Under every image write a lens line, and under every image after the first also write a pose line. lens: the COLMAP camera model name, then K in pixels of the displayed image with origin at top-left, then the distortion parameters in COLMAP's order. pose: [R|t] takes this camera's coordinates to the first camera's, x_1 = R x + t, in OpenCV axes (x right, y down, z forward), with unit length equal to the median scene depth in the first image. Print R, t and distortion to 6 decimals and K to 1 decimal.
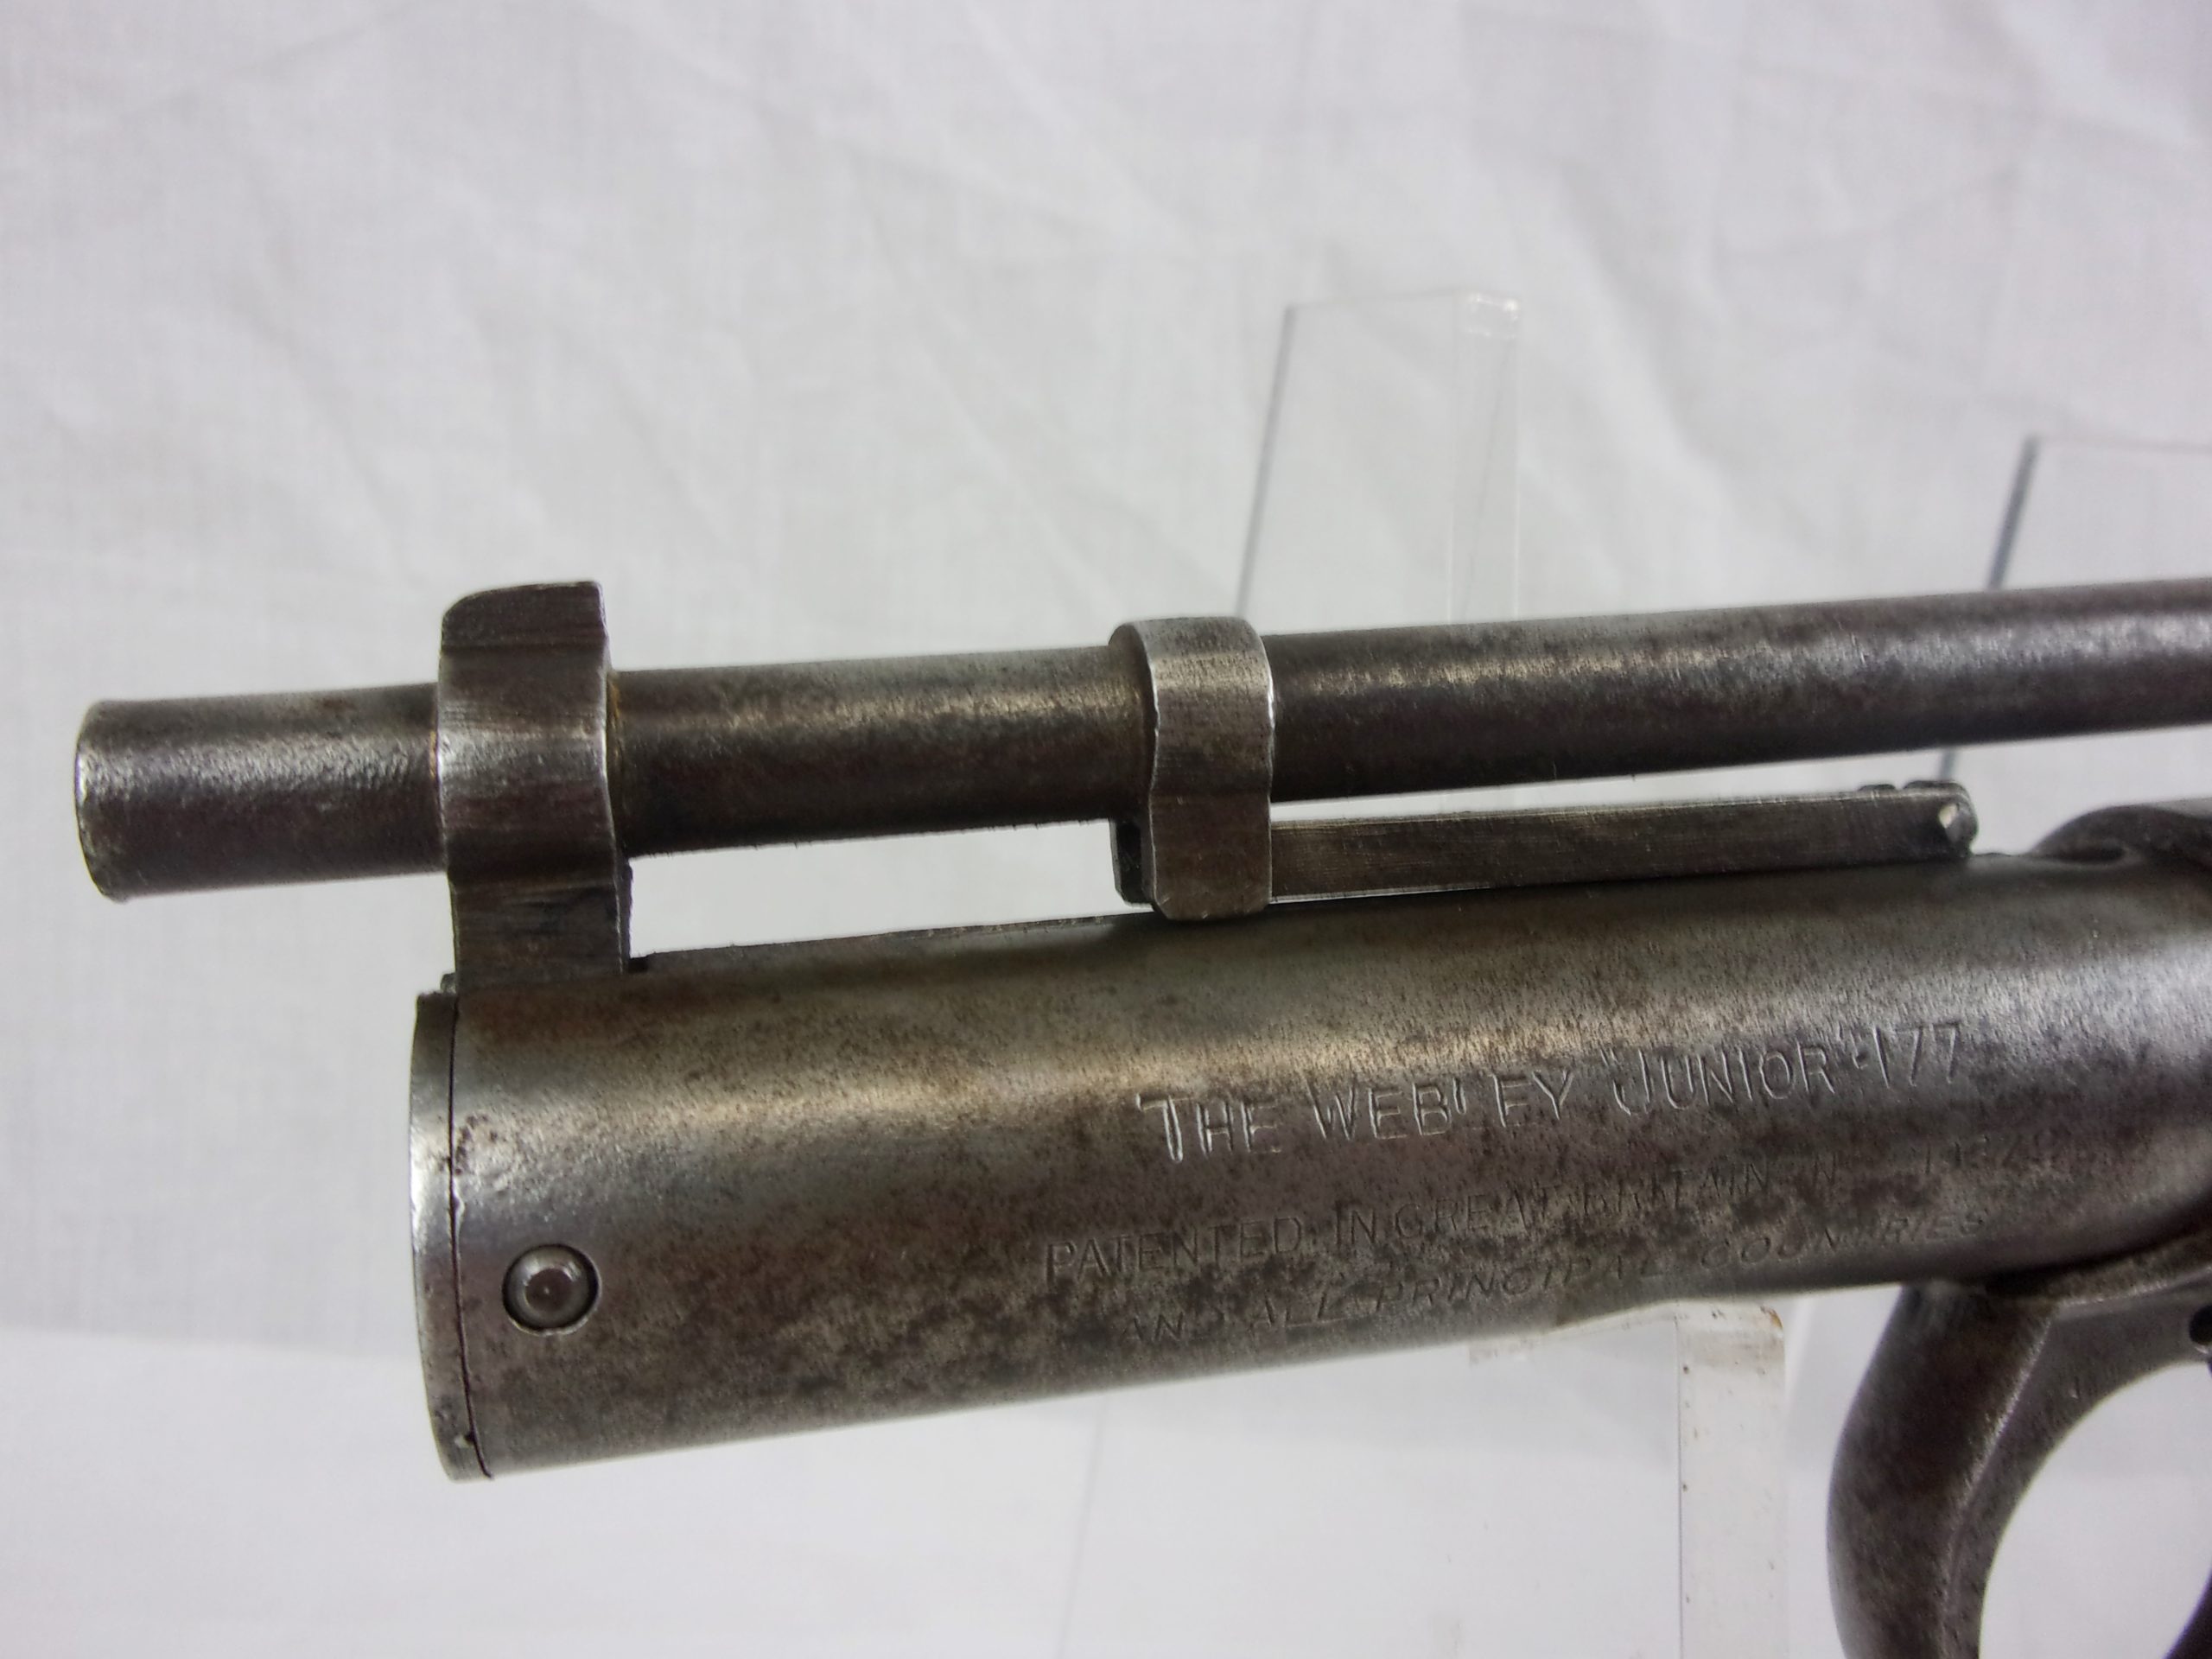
lens RADIAL K [[1753.6, 0, 1056.9], [0, 1753.6, 803.1], [0, 0, 1]] dist [-0.004481, -0.004822]
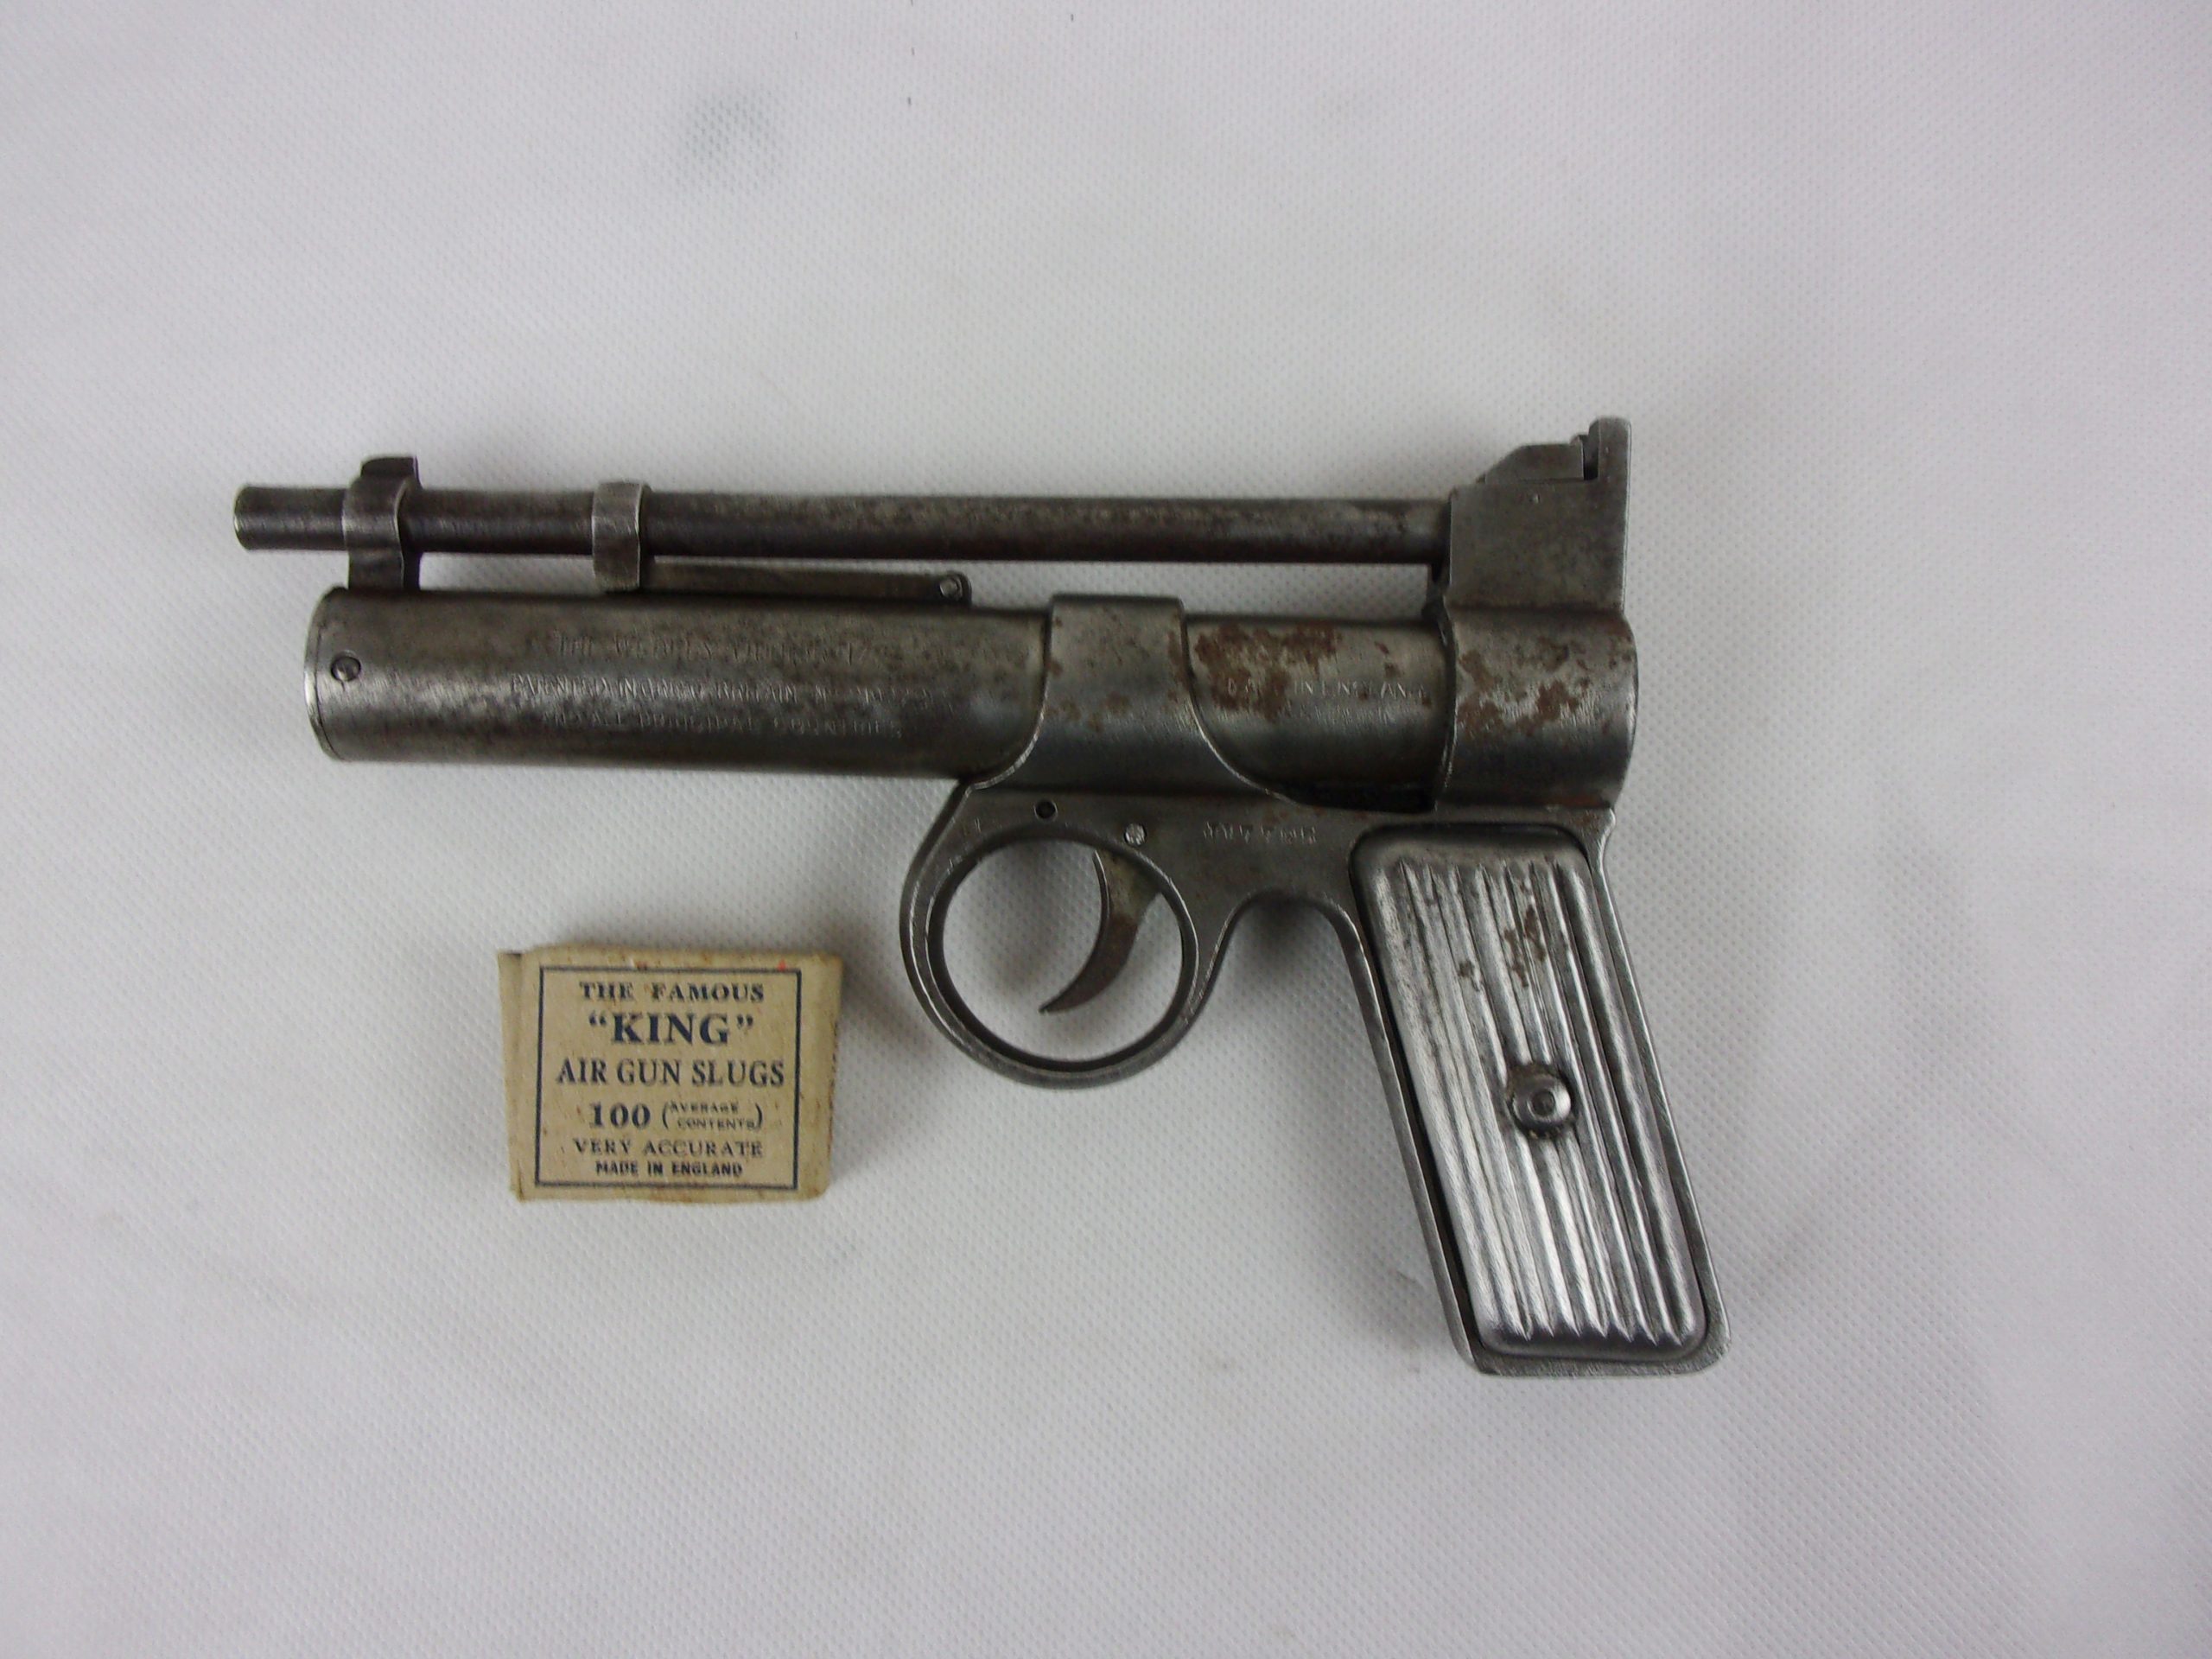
lens RADIAL K [[1806.8, 0, 1110.8], [0, 1806.8, 830.0], [0, 0, 1]] dist [-0.007149, -0.005333]
pose [[0.976099, 0.071282, -0.205302, 1.469102], [-0.089118, 0.992886, -0.078969, 0.600579], [0.198212, 0.095377, 0.975508, -1.555058]]
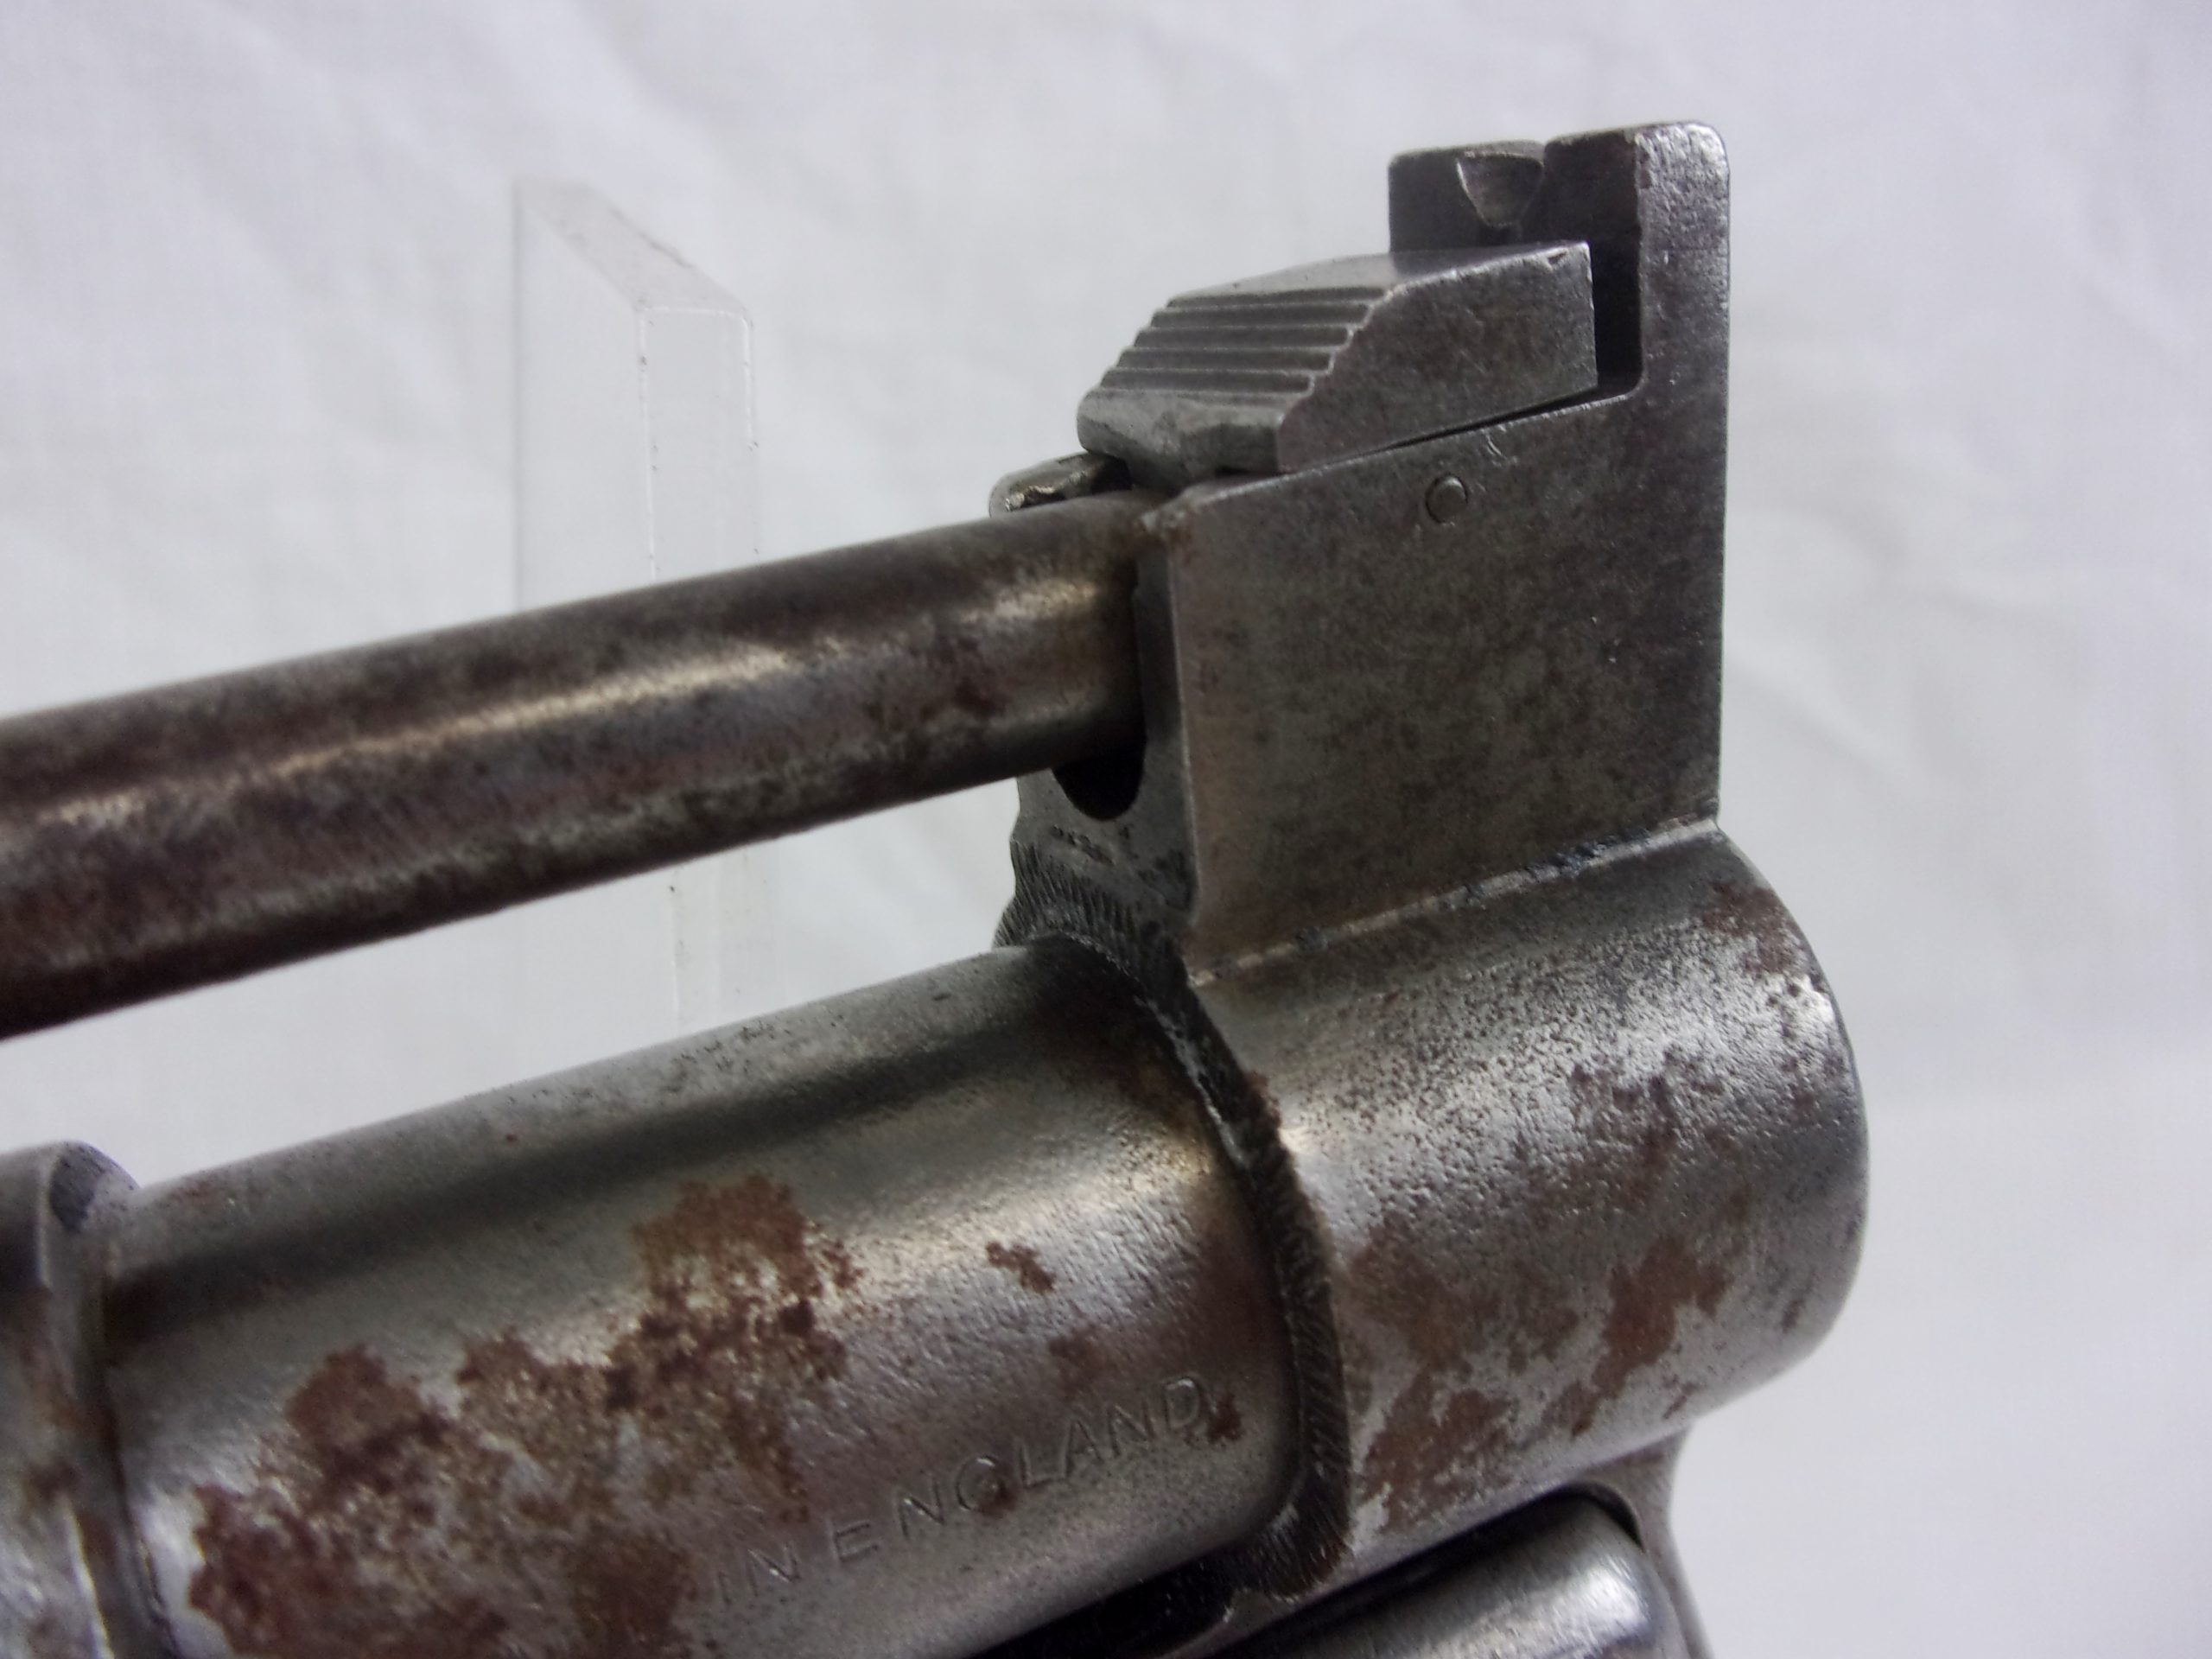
lens RADIAL K [[1753.6, 0, 1056.9], [0, 1753.6, 803.1], [0, 0, 1]] dist [-0.004481, -0.004822]
pose [[0.972750, -0.127543, 0.193625, 1.194525], [0.080453, 0.968894, 0.234034, -0.256061], [-0.217452, -0.212079, 0.952752, 0.625184]]
